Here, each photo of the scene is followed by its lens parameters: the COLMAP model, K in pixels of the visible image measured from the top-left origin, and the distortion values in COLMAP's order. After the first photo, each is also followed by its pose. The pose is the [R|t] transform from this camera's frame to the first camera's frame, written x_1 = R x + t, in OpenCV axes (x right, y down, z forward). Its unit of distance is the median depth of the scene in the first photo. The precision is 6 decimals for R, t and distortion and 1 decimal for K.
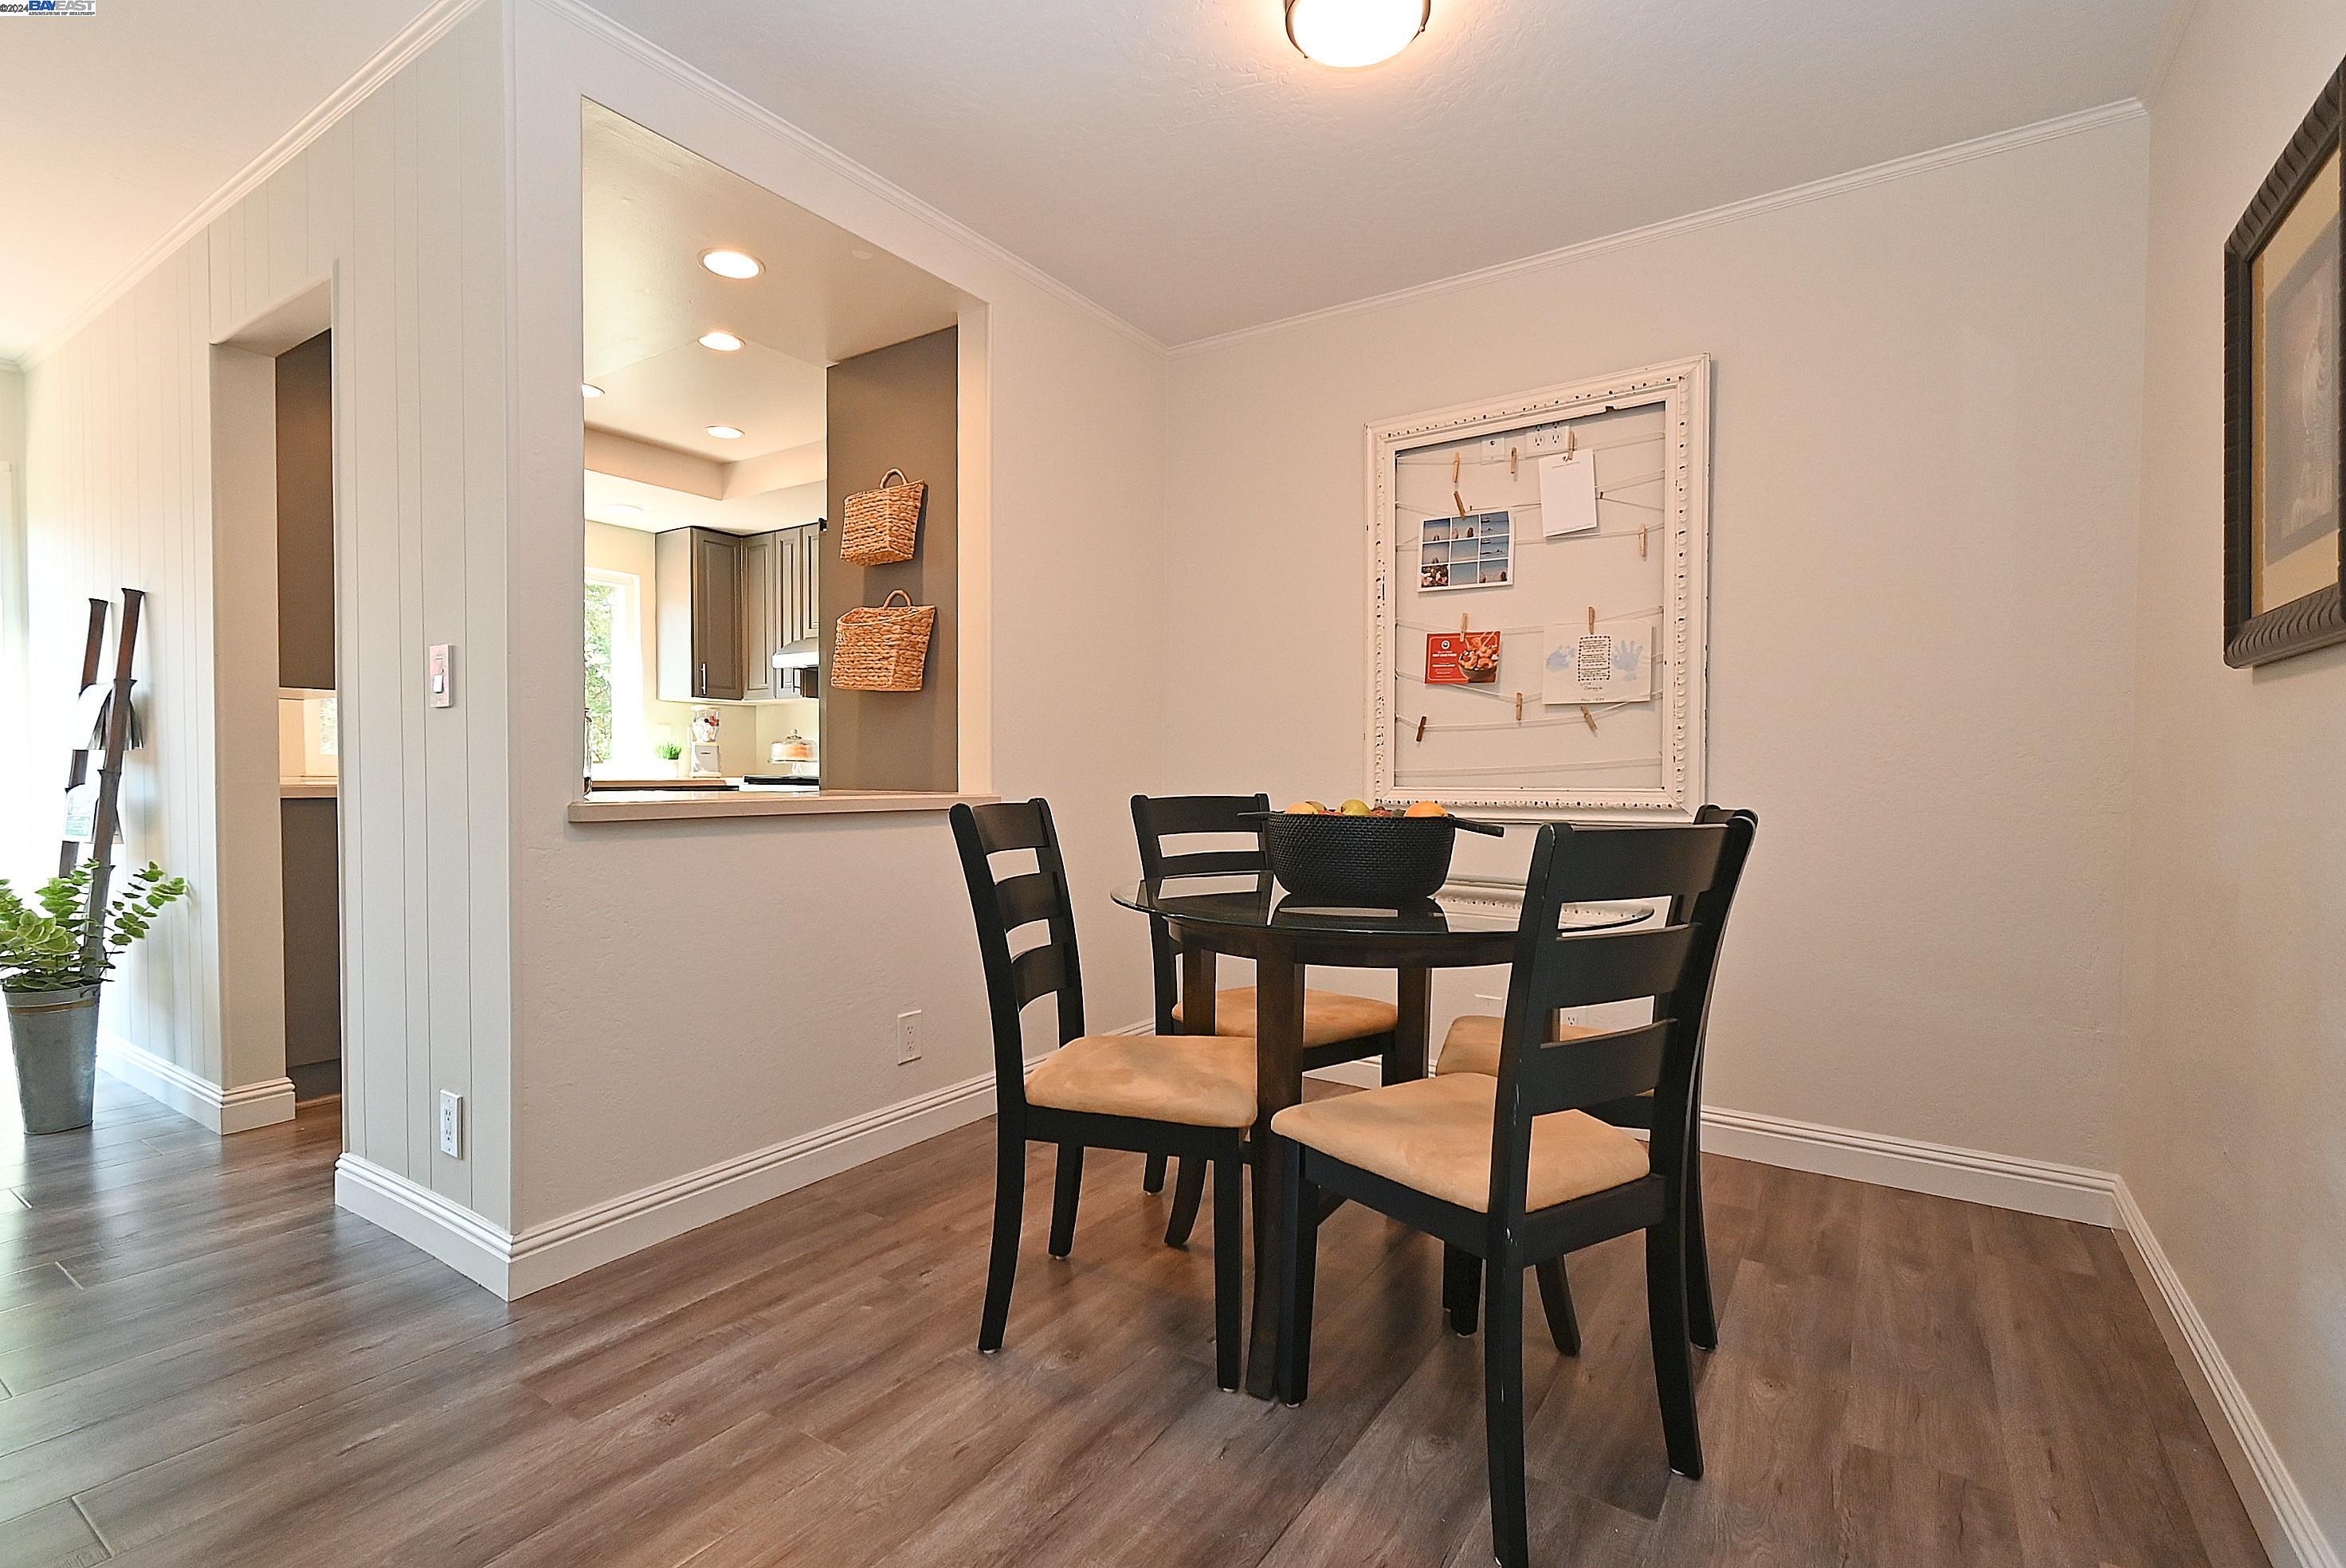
lens RADIAL K [[1051.6, 0, 1170.0], [0, 1051.6, 802.6], [0, 0, 1]] dist [0.009225, -0.003429]
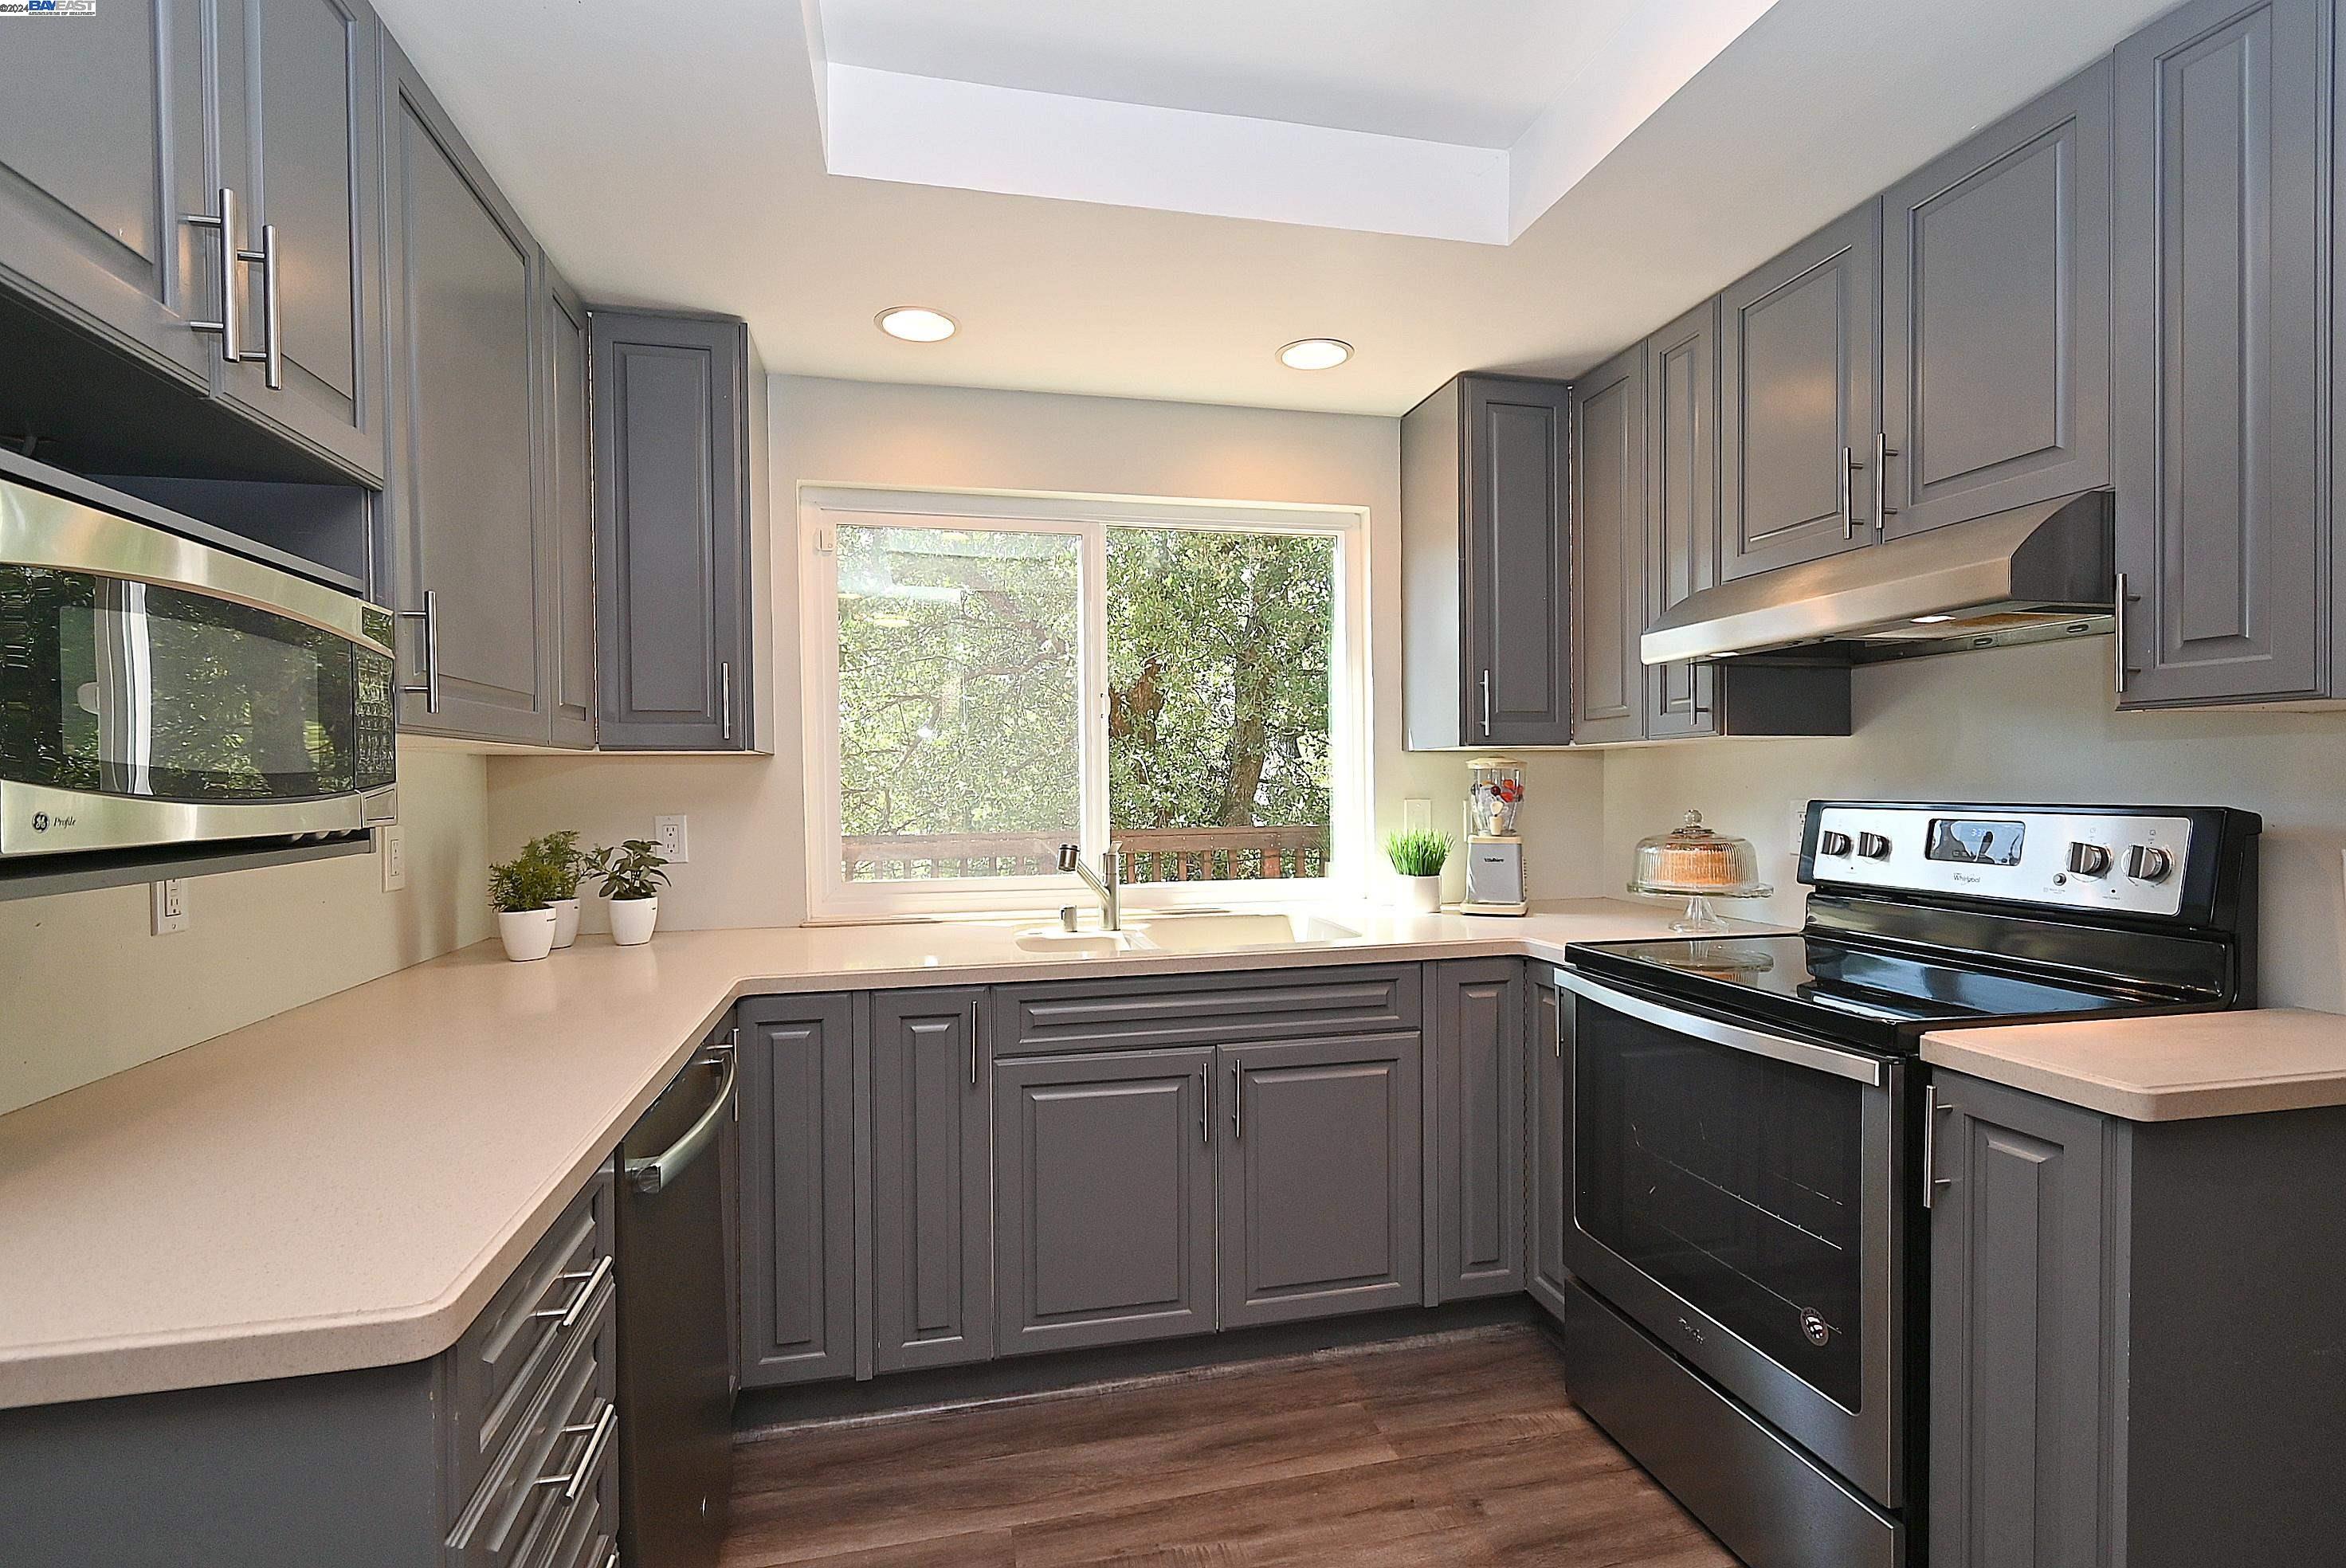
lens RADIAL K [[1101.2, 0, 1167.9], [0, 1101.2, 802.0], [0, 0, 1]] dist [0.008913, -0.001989]
pose [[0.721743, -0.002169, -0.692158, -0.209731], [-0.001724, 0.999986, -0.004931, -0.071428], [0.692159, 0.004752, 0.721730, 0.554815]]
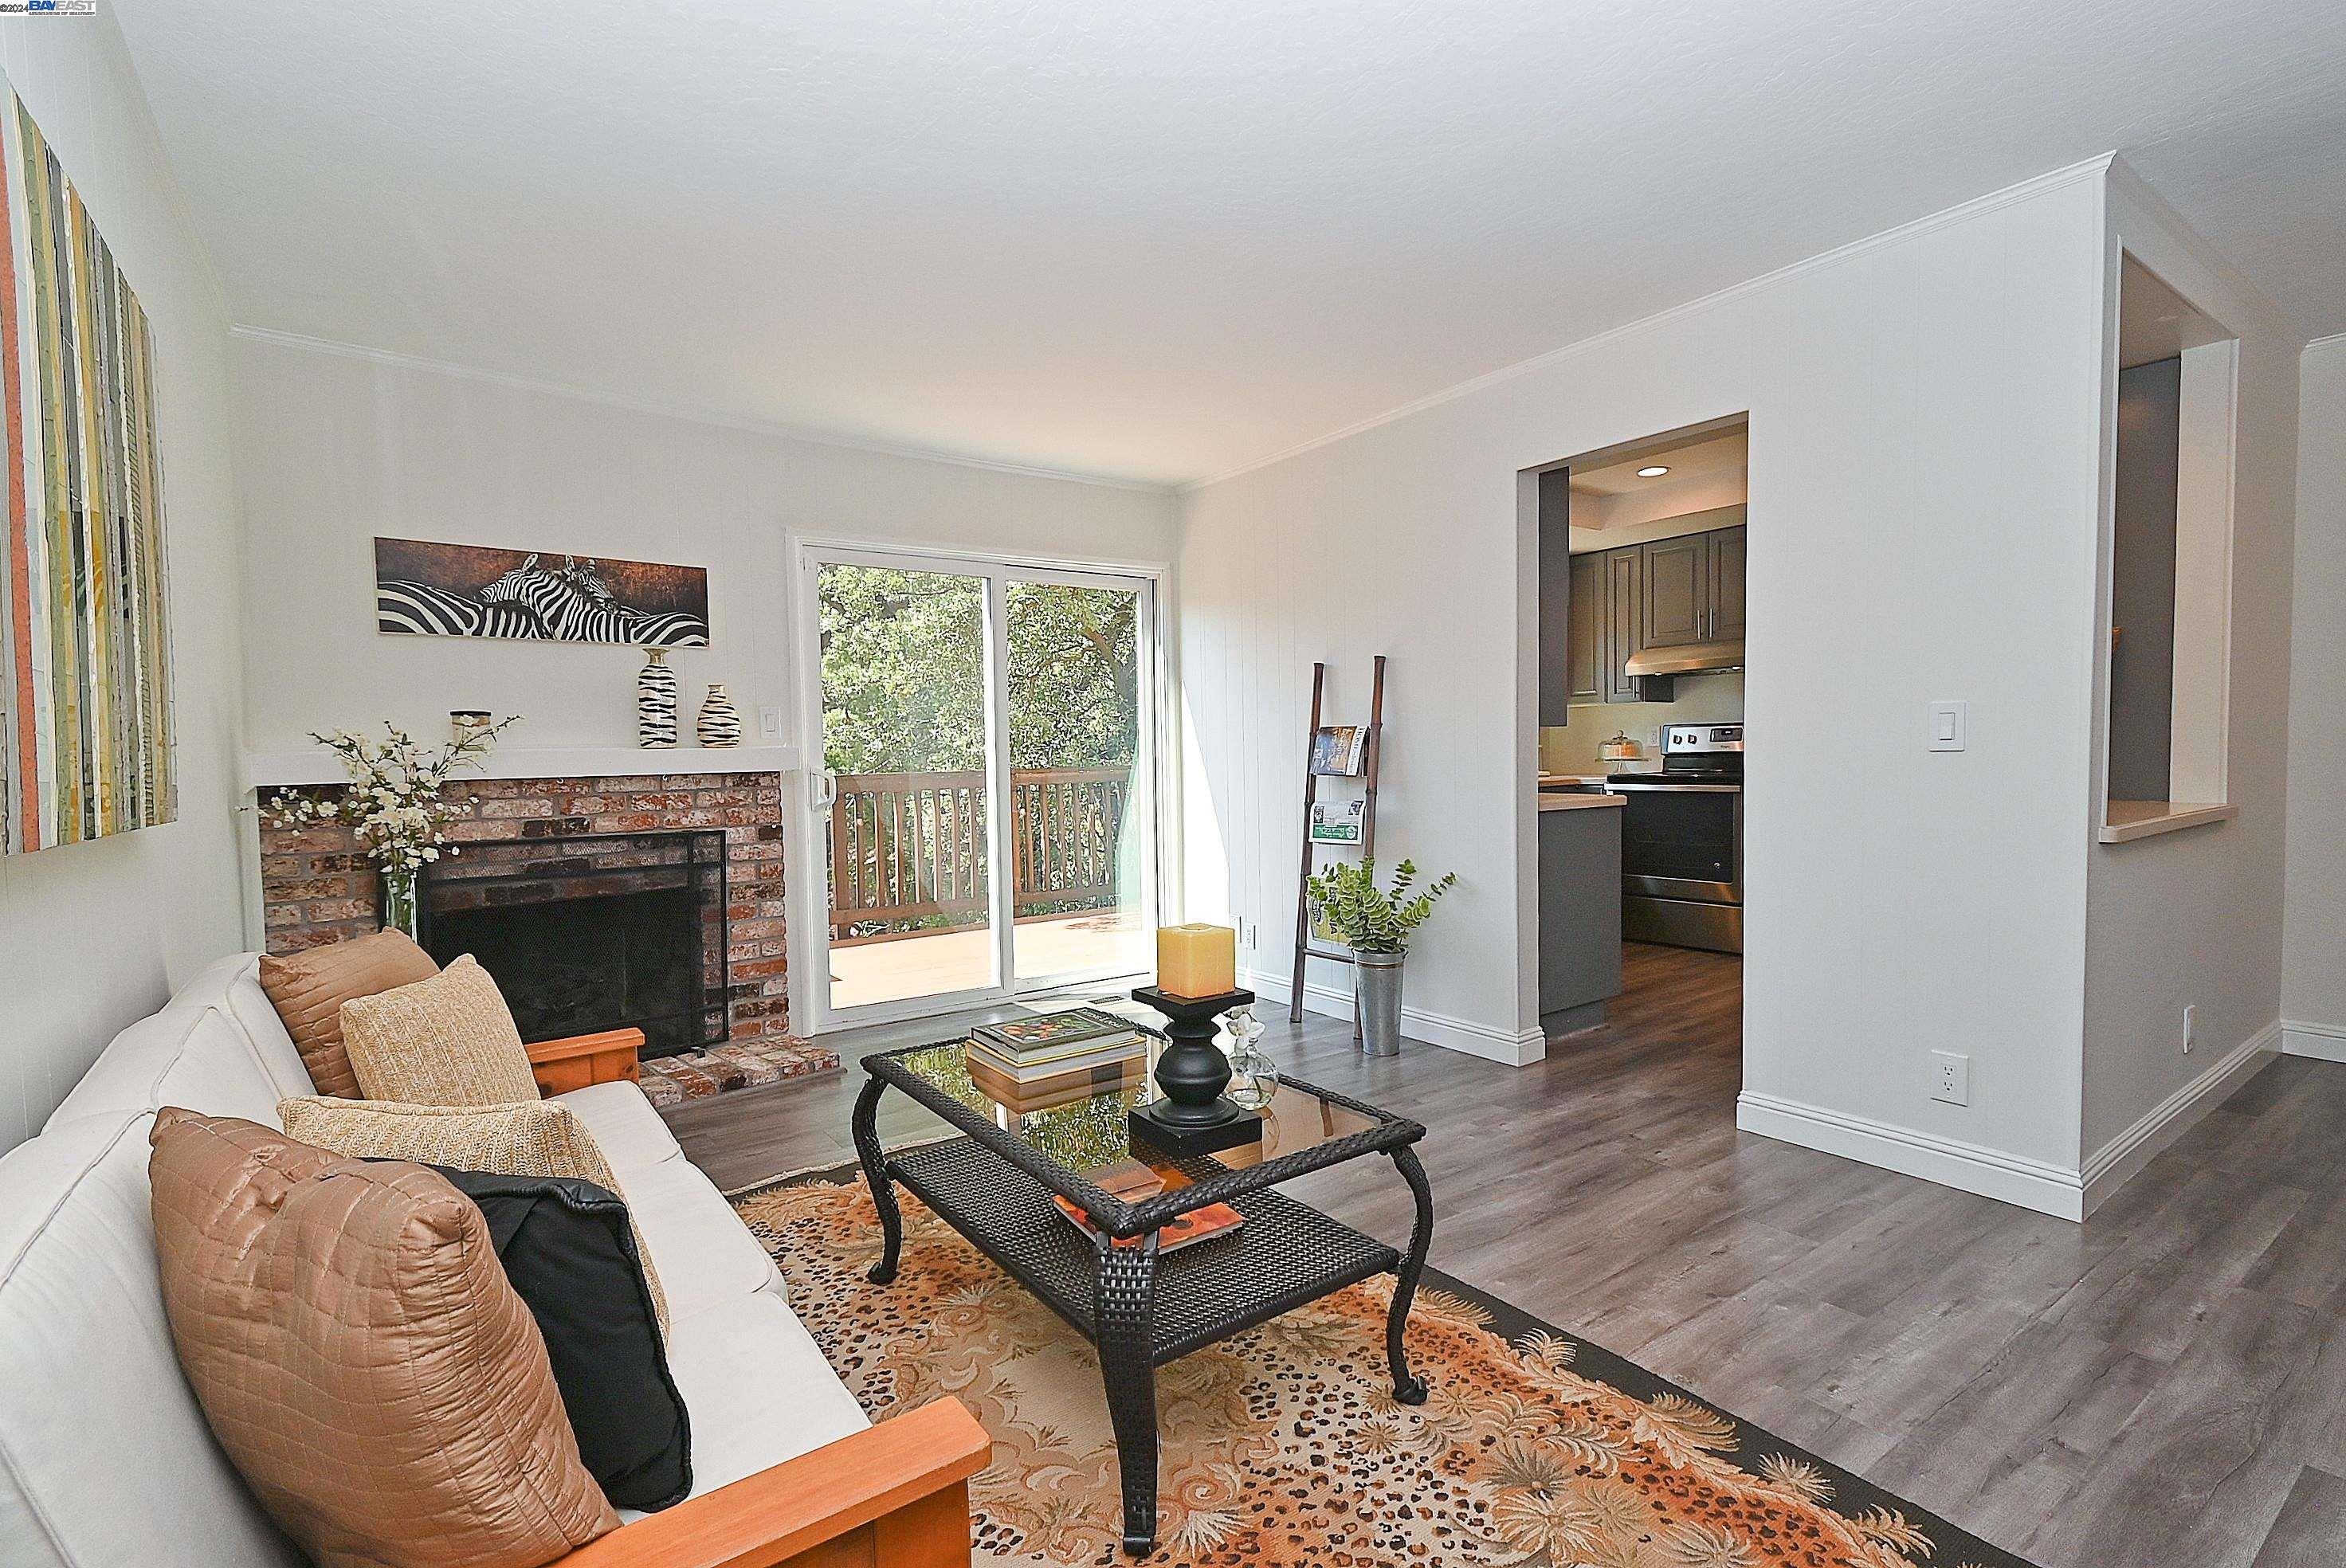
lens RADIAL K [[1051.6, 0, 1196.9], [0, 1051.6, 801.7], [0, 0, 1]] dist [0.009225, -0.003429]
pose [[0.928231, -0.013381, -0.371762, -0.363955], [0.020944, 0.999648, 0.016312, -0.023573], [0.371413, -0.022928, 0.928185, -0.179197]]
